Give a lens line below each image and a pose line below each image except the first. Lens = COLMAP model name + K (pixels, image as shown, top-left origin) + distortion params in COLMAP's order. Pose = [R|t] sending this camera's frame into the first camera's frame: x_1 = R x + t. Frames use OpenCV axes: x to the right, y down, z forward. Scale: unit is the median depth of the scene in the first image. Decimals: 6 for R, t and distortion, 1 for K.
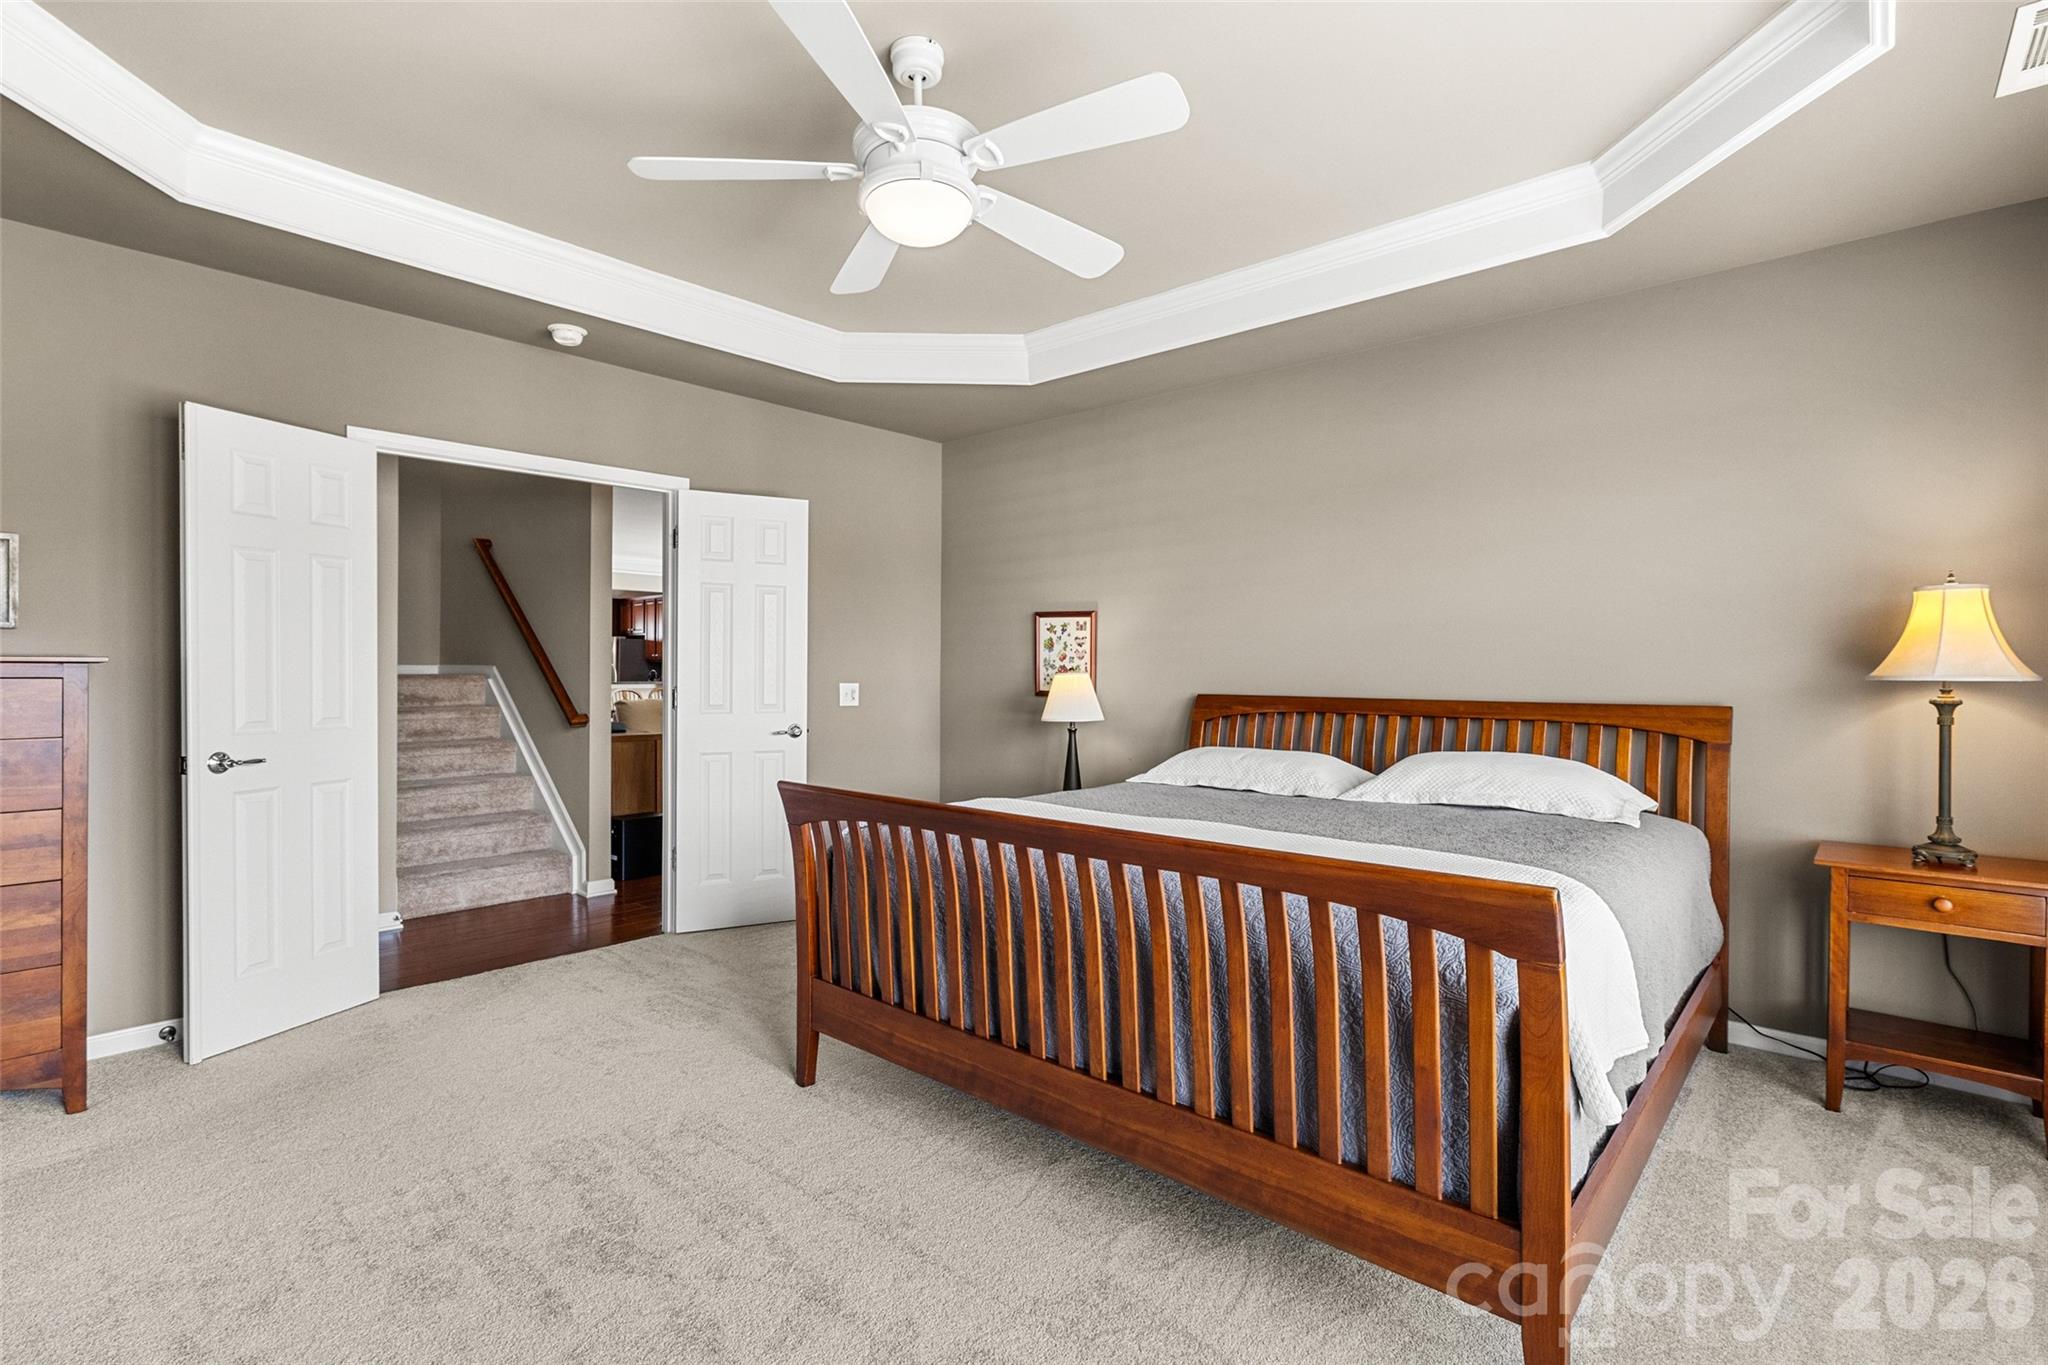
lens RADIAL K [[969.8, 0, 1013.6], [0, 969.8, 665.5], [0, 0, 1]] dist [-0.003720, -0.000051]
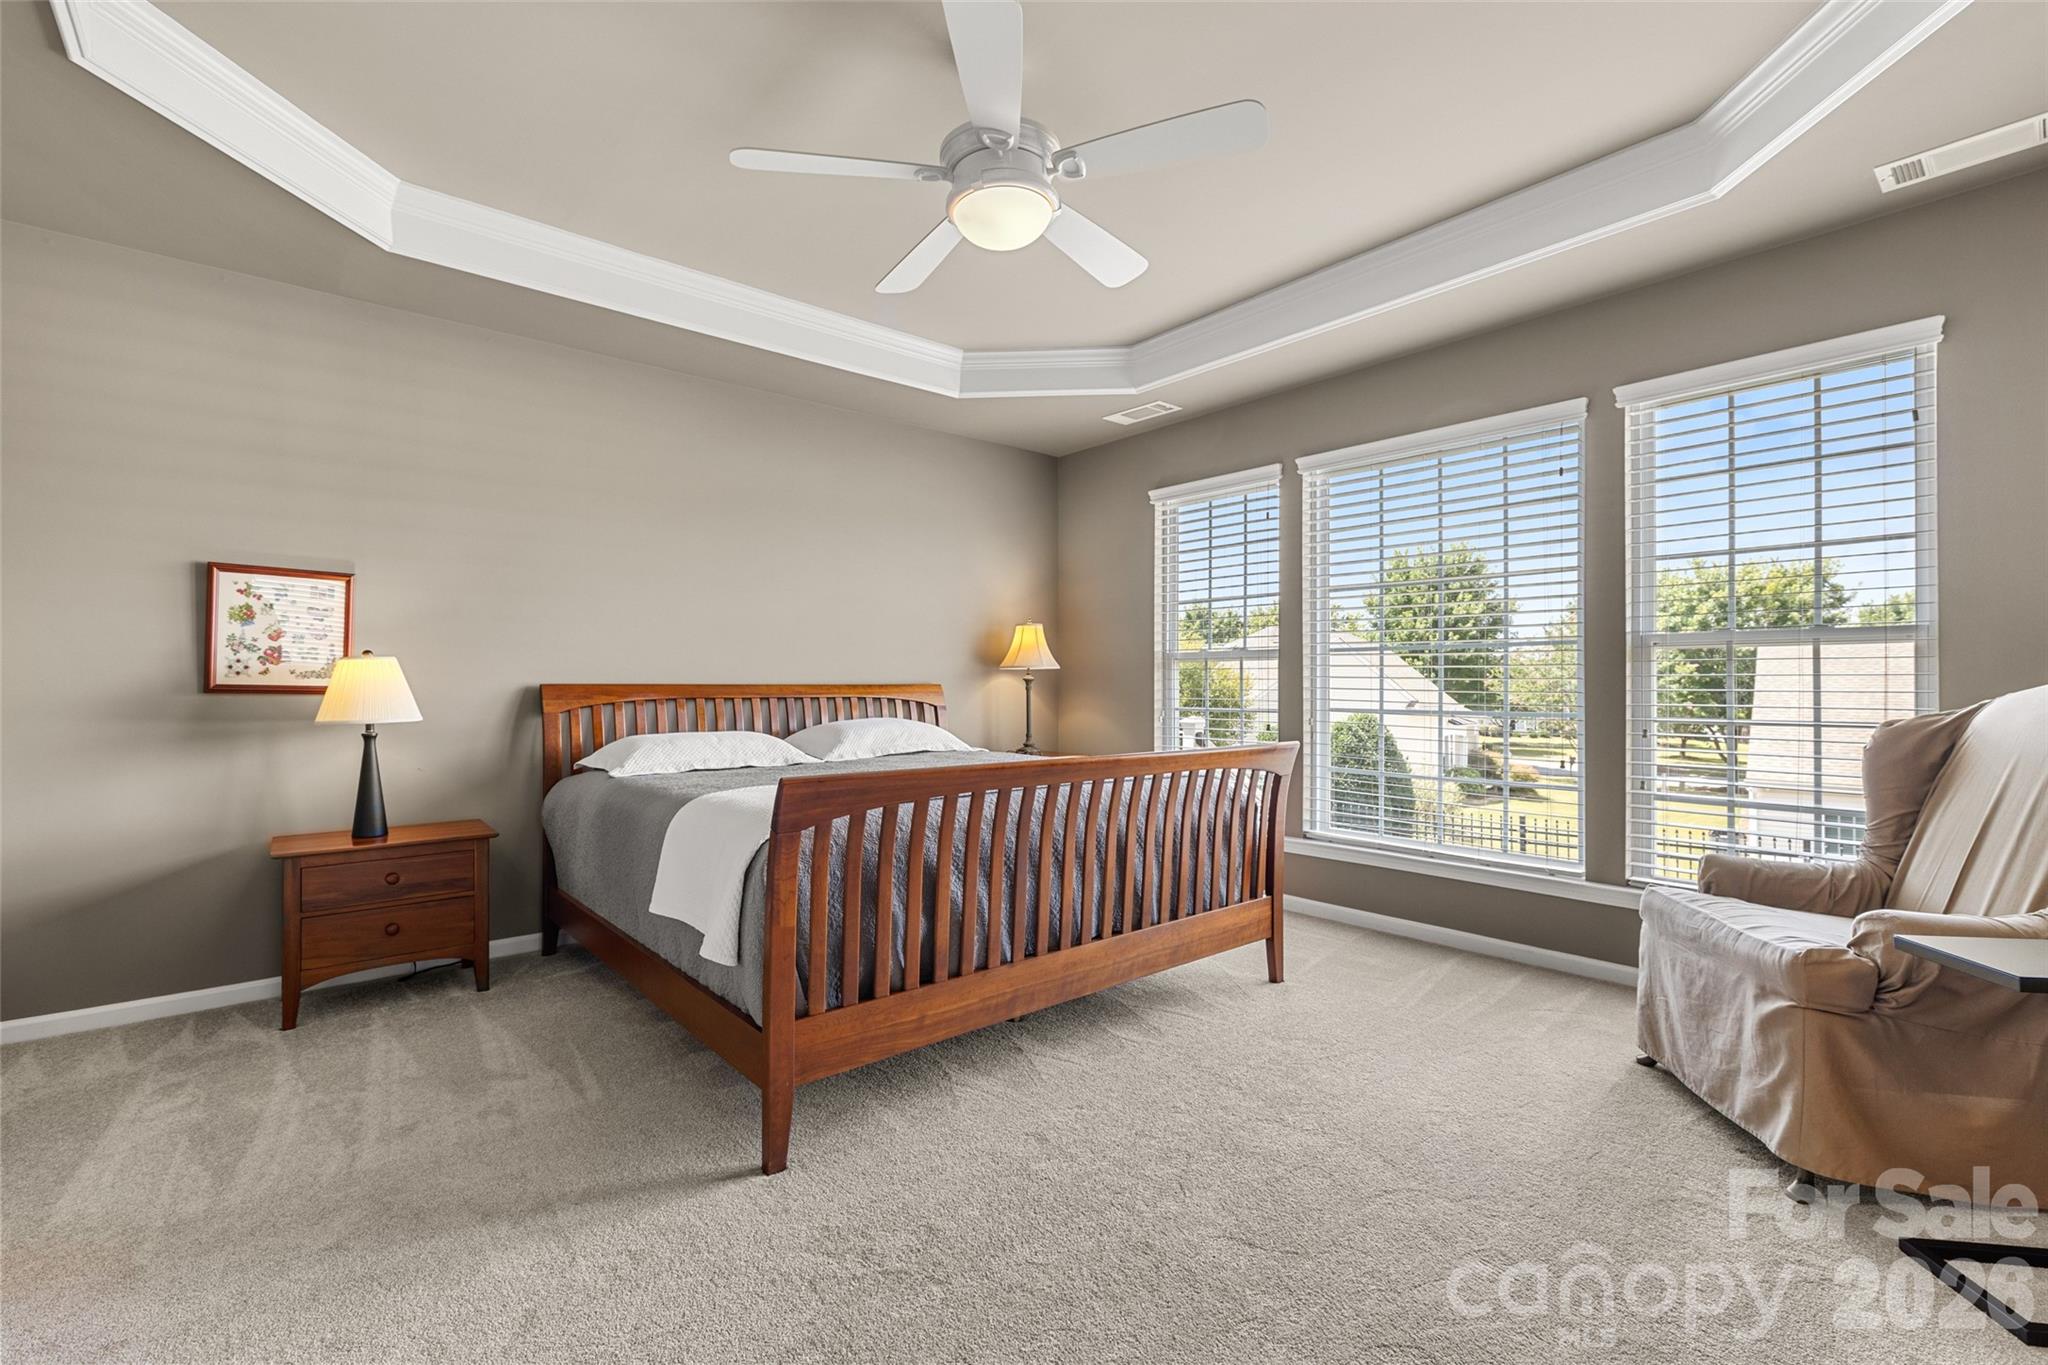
lens RADIAL K [[894.6, 0, 1023.5], [0, 894.6, 680.2], [0, 0, 1]] dist [0.014823, 0.000000]
pose [[0.124755, 0.004109, 0.992179, -0.831729], [-0.001560, 0.999991, -0.003945, 0.040563], [-0.992186, -0.001055, 0.124760, 0.655821]]
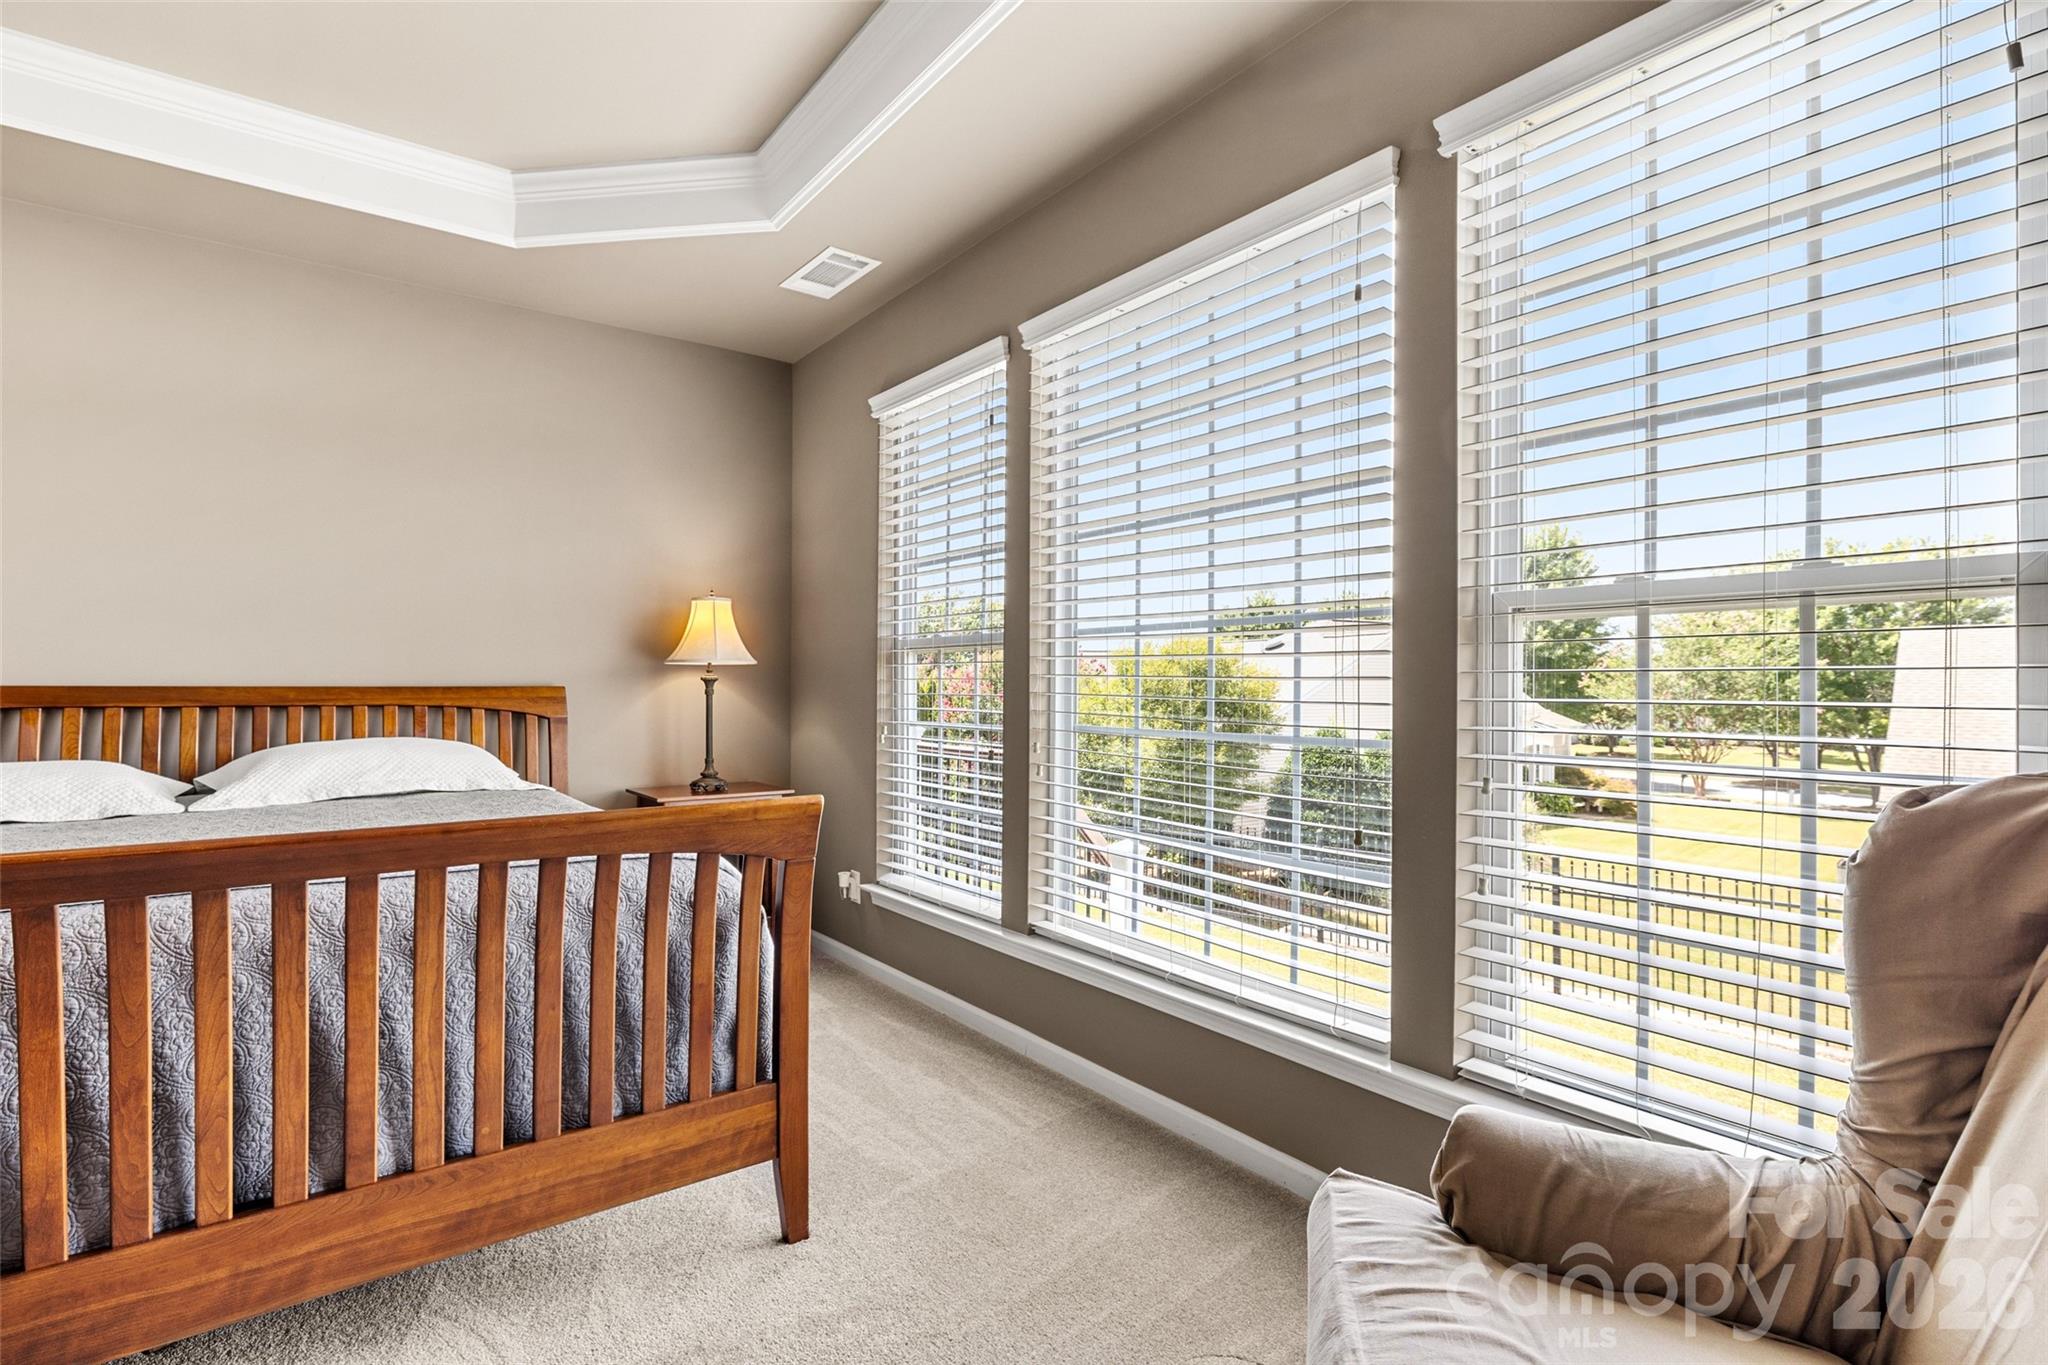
lens RADIAL K [[963.0, 0, 1023.6], [0, 963.0, 686.6], [0, 0, 1]] dist [-0.003746, 0.000714]
pose [[0.188627, -0.002691, 0.982045, -0.309503], [-0.003773, 0.999987, 0.003465, 0.036483], [-0.982042, -0.004359, 0.188614, 0.227540]]
